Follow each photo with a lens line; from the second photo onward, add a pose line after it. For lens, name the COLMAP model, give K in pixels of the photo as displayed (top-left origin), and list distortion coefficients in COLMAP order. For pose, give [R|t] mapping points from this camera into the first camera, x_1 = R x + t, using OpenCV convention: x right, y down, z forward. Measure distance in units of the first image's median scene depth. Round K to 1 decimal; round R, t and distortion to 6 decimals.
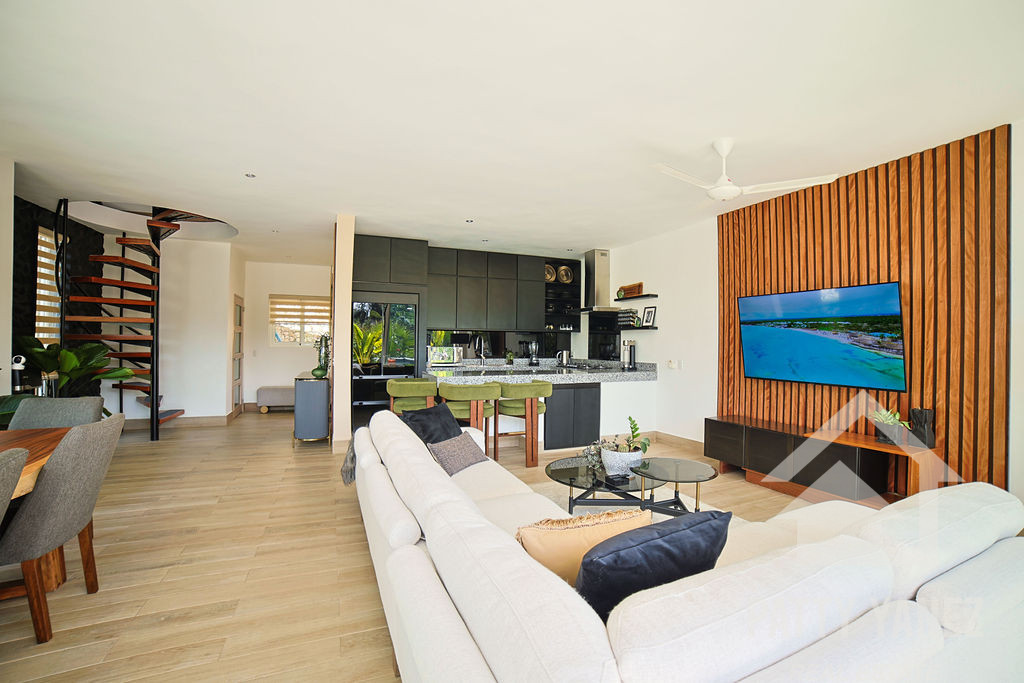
lens RADIAL K [[446.6, 0, 525.0], [0, 446.6, 343.4], [0, 0, 1]] dist [-0.110941, 0.036066]
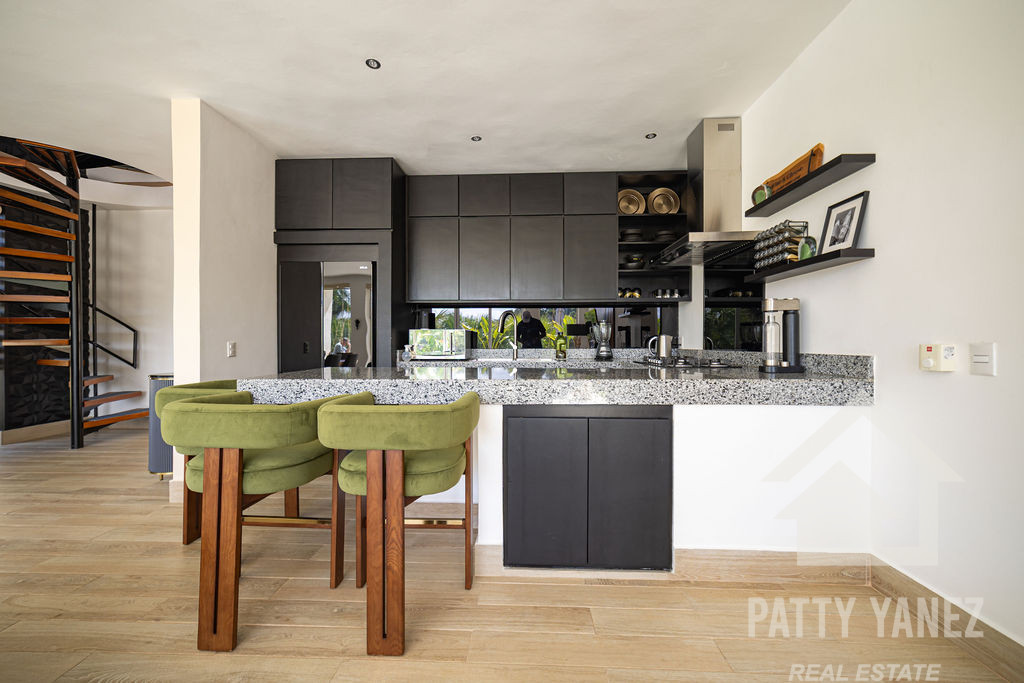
lens RADIAL K [[396.2, 0, 509.8], [0, 396.2, 344.6], [0, 0, 1]] dist [0.000510, 0.000018]
pose [[0.894173, -0.007035, -0.447667, 0.180859], [0.009662, 0.999947, 0.003584, 0.031509], [0.447618, -0.007530, 0.894193, 0.585944]]
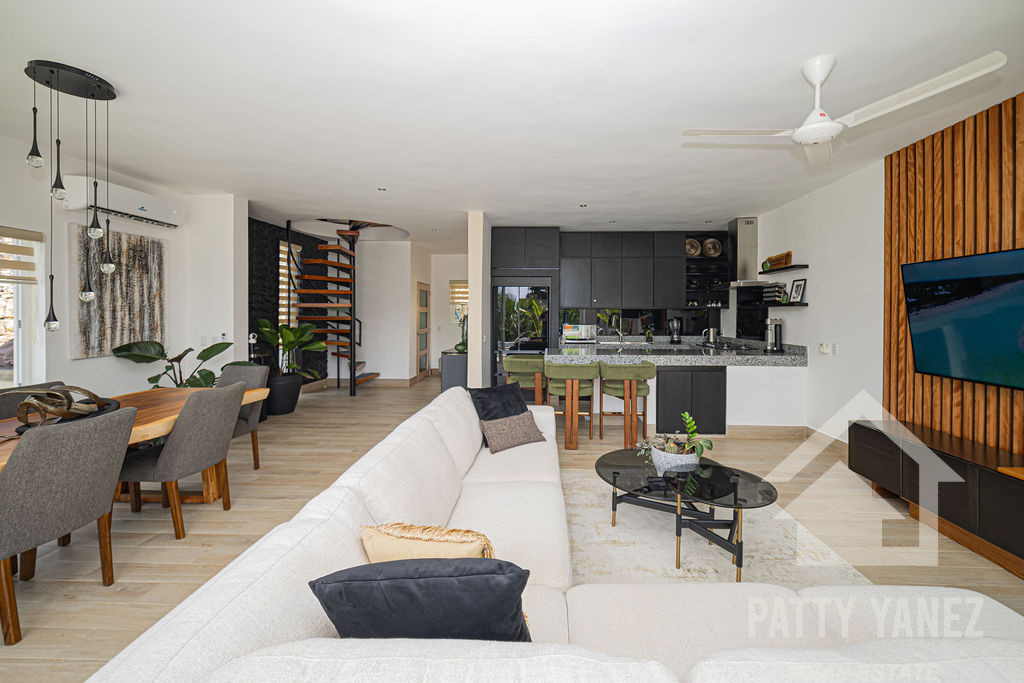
lens RADIAL K [[411.1, 0, 535.2], [0, 411.1, 318.4], [0, 0, 1]] dist [-0.001509, -0.000066]
pose [[0.901392, -0.001803, -0.433001, 0.166179], [0.004924, 0.999969, 0.006088, -0.015180], [0.432977, -0.007620, 0.901373, 0.067989]]
